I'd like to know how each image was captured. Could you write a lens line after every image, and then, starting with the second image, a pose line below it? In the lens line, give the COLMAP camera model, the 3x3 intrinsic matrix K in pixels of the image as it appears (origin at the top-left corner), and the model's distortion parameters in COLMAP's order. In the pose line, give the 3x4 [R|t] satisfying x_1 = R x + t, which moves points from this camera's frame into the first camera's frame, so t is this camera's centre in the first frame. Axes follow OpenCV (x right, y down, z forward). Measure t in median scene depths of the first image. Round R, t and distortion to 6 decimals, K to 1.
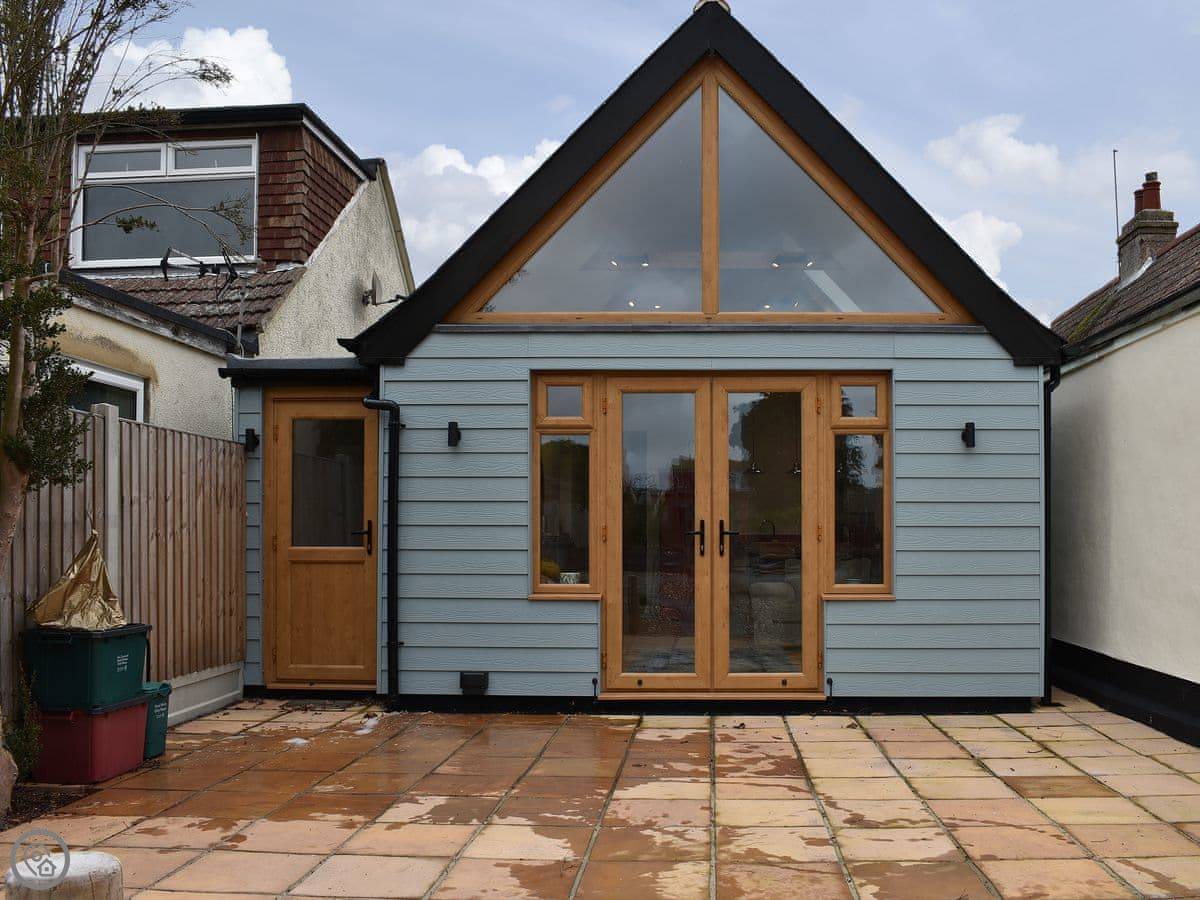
lens RADIAL K [[1216.5, 0, 600.0], [0, 1216.5, 450.0], [0, 0, 1]] dist [-0.101626, 0.001374]
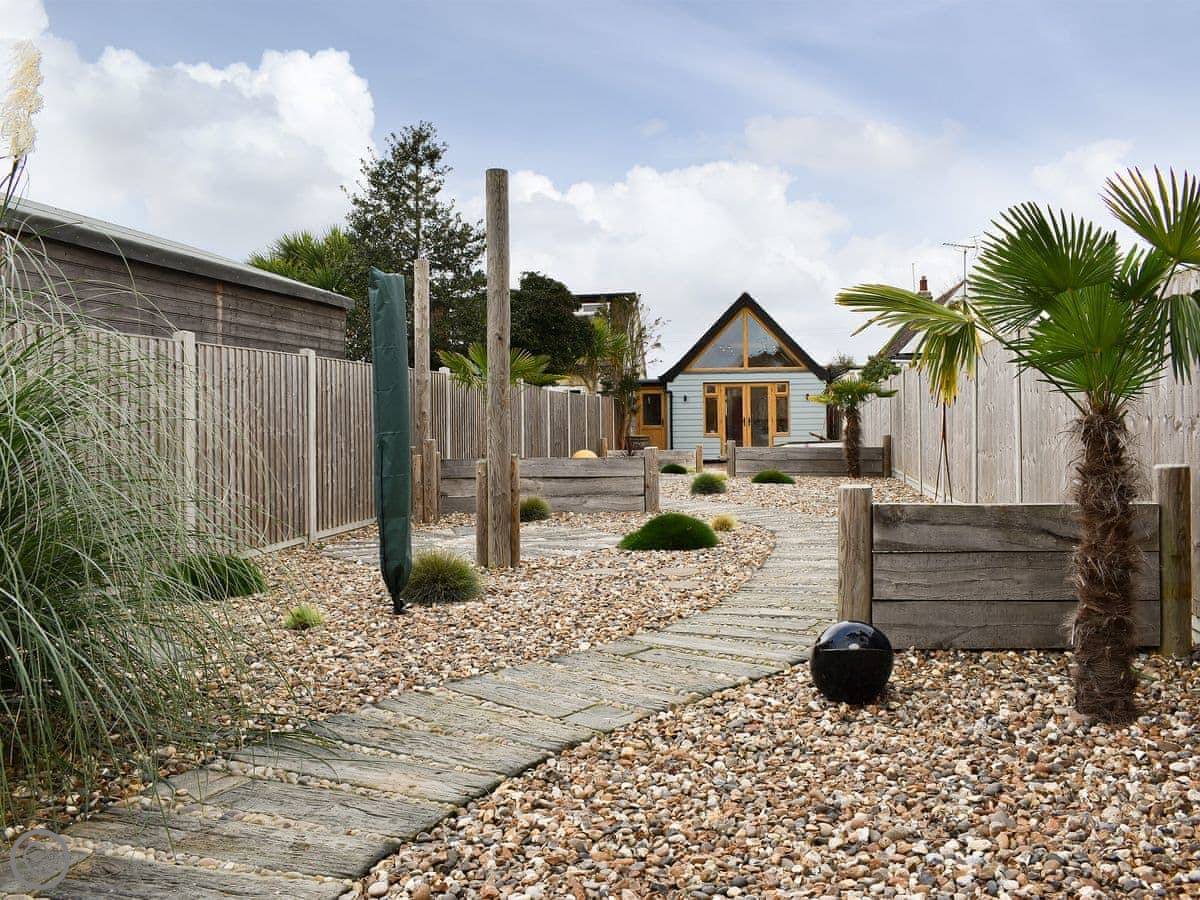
lens RADIAL K [[1216.5, 0, 600.0], [0, 1216.5, 450.0], [0, 0, 1]] dist [-0.101626, 0.001374]
pose [[0.997958, -0.012249, -0.062693, -0.151019], [0.011772, 0.999899, -0.007969, 0.197377], [0.062784, 0.007215, 0.998001, -3.223592]]
